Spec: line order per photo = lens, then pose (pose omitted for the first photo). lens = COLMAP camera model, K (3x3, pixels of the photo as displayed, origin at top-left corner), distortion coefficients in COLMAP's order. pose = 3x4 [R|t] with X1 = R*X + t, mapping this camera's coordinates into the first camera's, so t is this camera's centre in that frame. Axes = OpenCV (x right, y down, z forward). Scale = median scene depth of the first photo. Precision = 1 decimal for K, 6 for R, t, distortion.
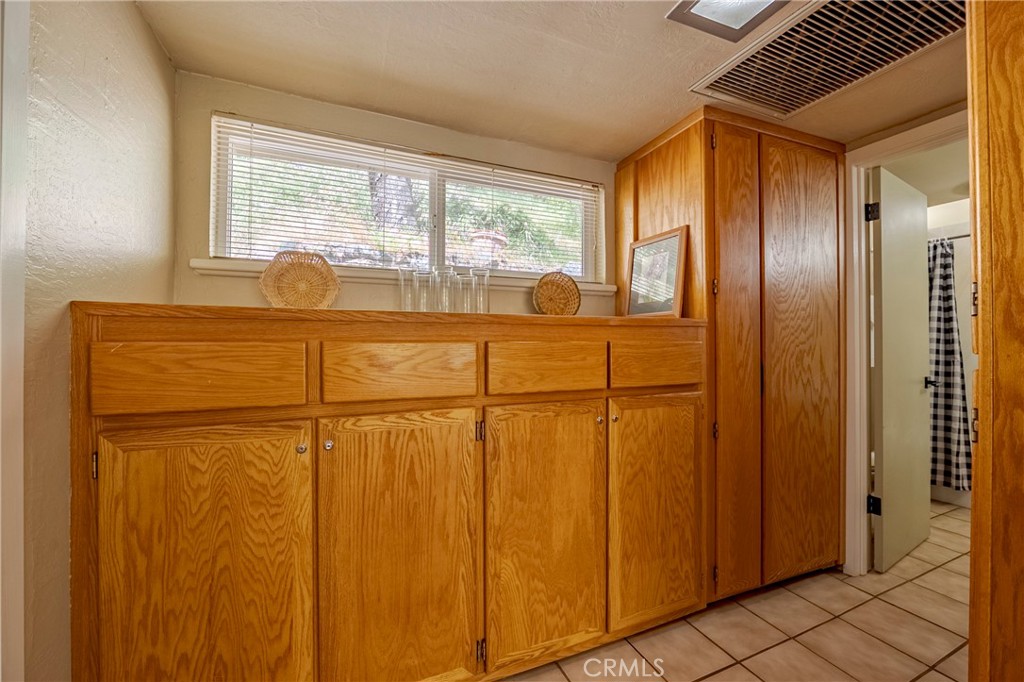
lens RADIAL K [[407.4, 0, 507.5], [0, 407.4, 341.3], [0, 0, 1]] dist [-0.013759, 0.000895]
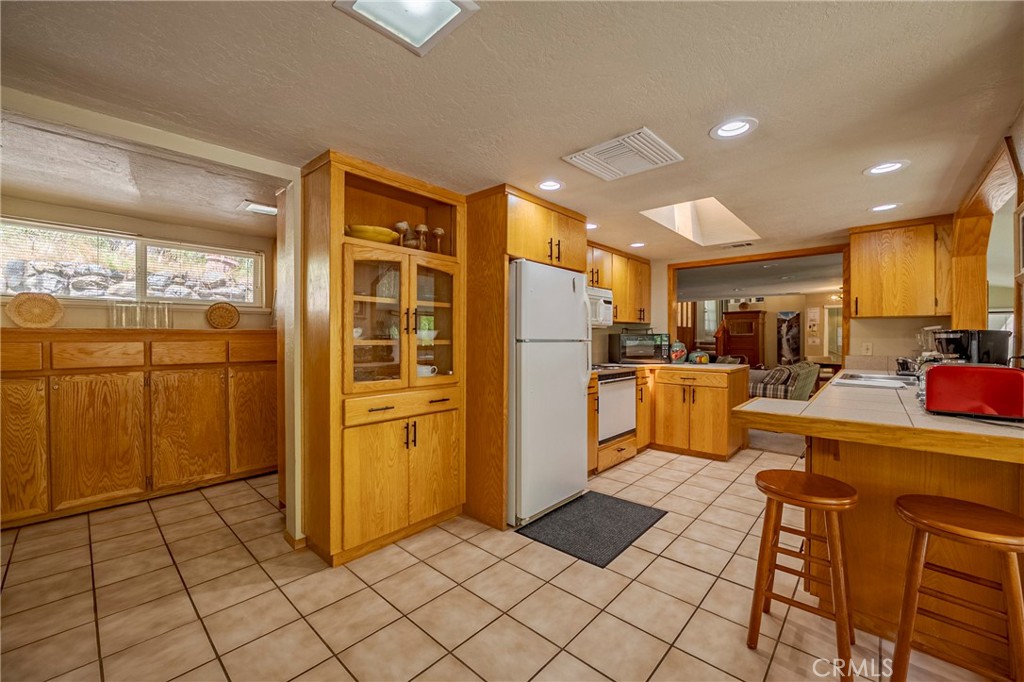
lens RADIAL K [[407.4, 0, 508.0], [0, 407.4, 340.1], [0, 0, 1]] dist [-0.013759, 0.000895]
pose [[0.912982, -0.004499, 0.407975, 0.847559], [-0.000219, 0.999934, 0.011518, -0.033425], [-0.408000, -0.010605, 0.912921, -1.840153]]
